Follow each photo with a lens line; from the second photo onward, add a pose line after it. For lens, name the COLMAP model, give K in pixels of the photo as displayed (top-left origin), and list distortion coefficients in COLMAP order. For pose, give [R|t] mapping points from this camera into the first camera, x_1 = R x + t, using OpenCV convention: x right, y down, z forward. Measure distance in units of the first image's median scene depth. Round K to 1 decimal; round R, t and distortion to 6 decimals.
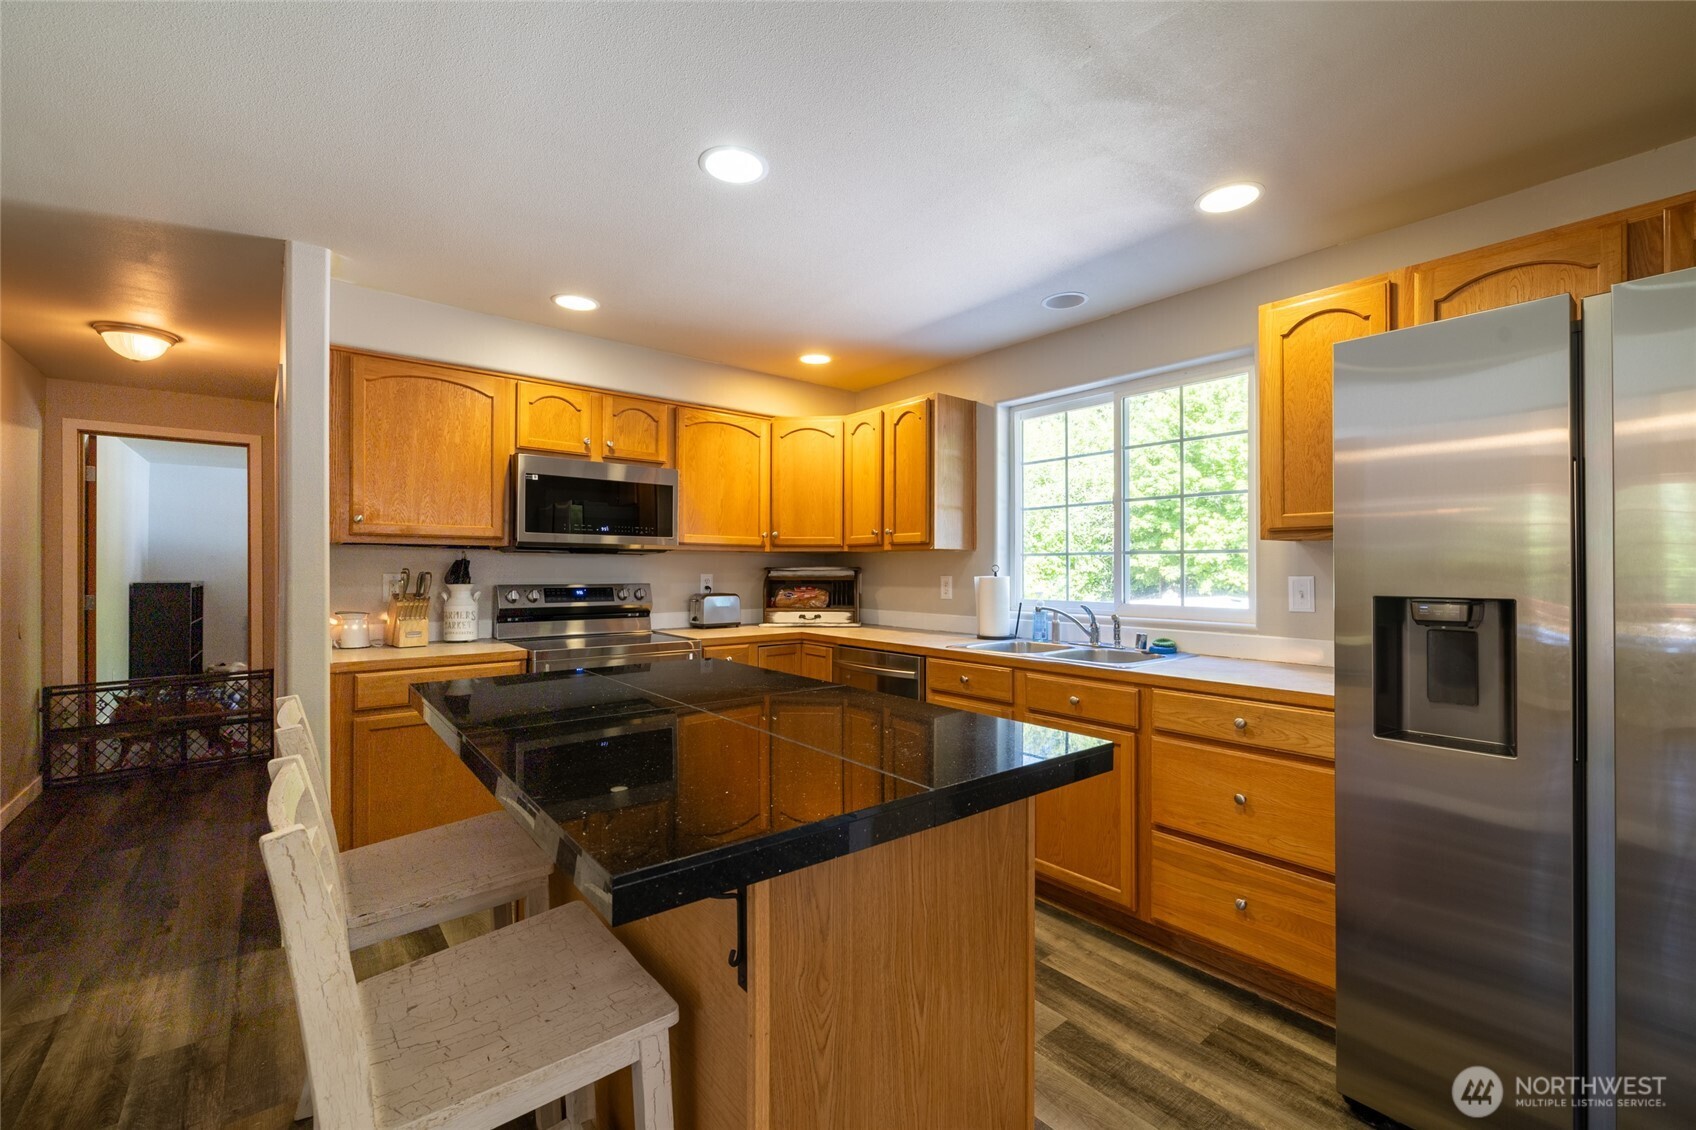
lens RADIAL K [[713.4, 0, 852.6], [0, 713.4, 564.8], [0, 0, 1]] dist [-0.000443, -0.000014]
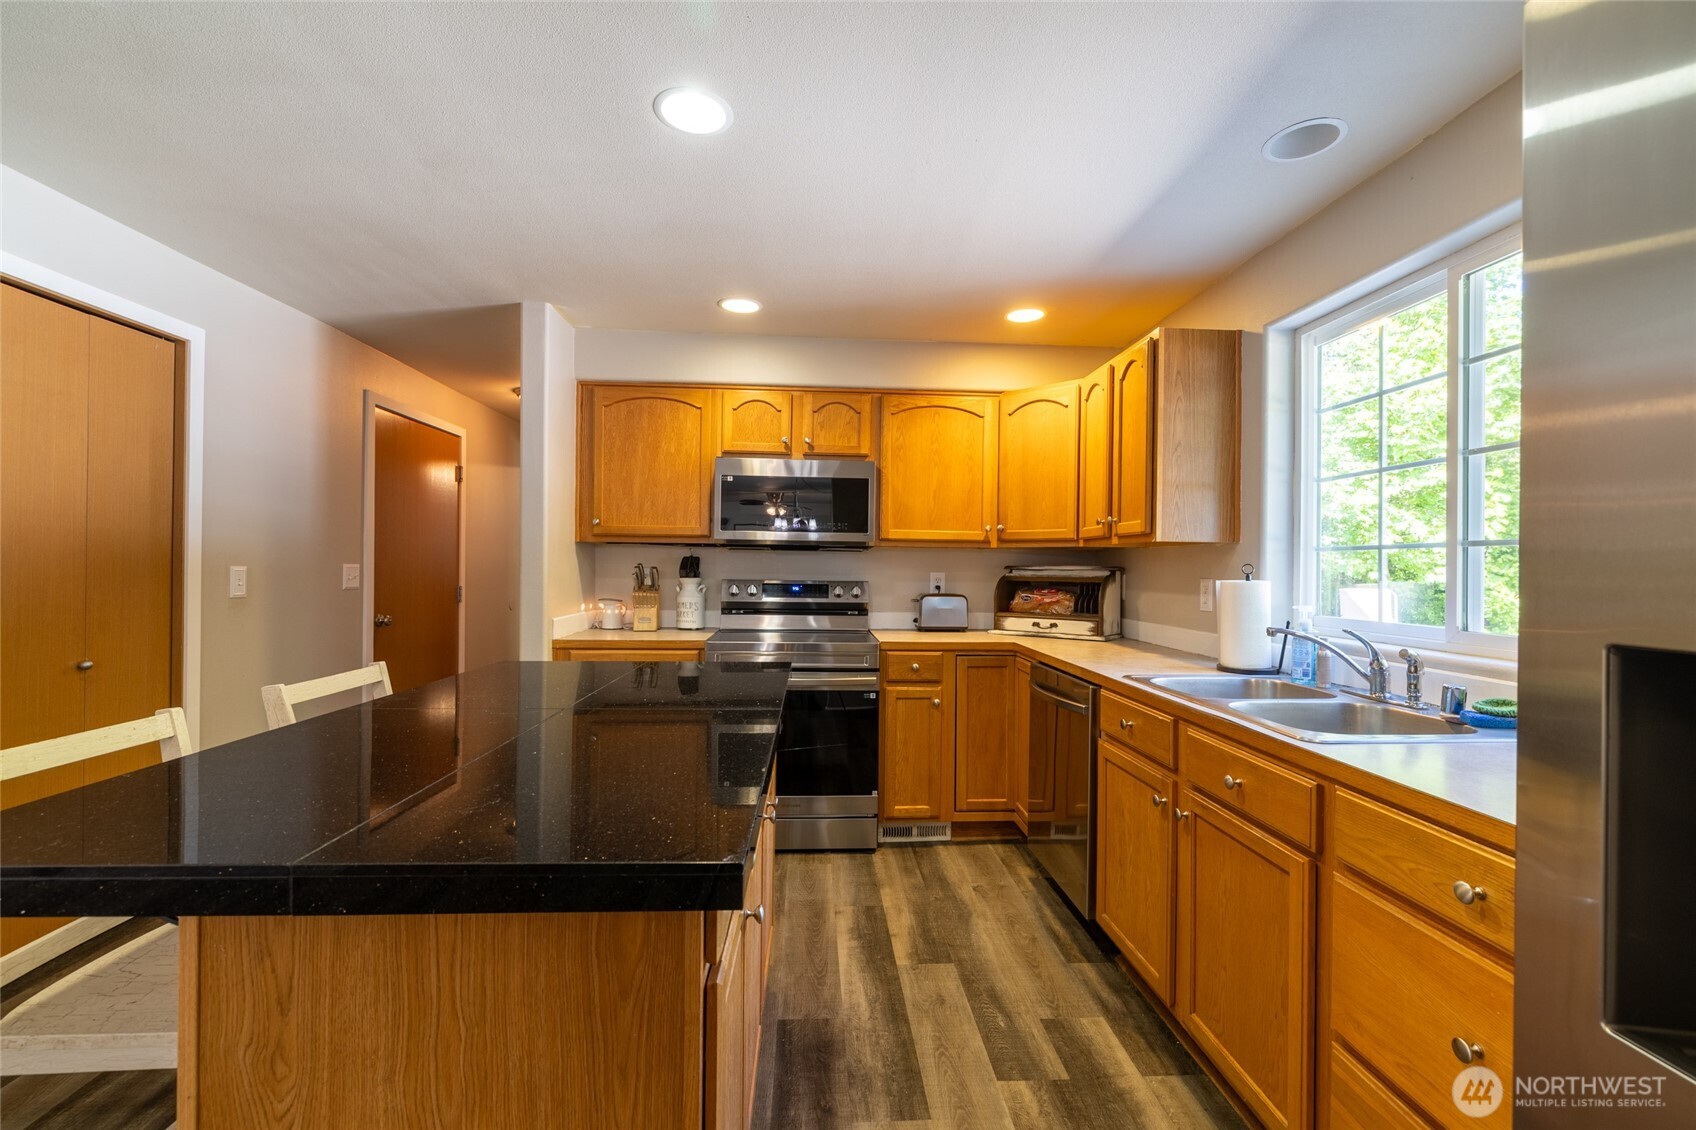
lens RADIAL K [[713.4, 0, 846.3], [0, 713.4, 567.2], [0, 0, 1]] dist [-0.000443, -0.000014]
pose [[0.808490, 0.008196, -0.588453, 0.299969], [-0.006583, 0.999966, 0.004883, 0.002752], [0.588473, -0.000074, 0.808517, 0.227113]]
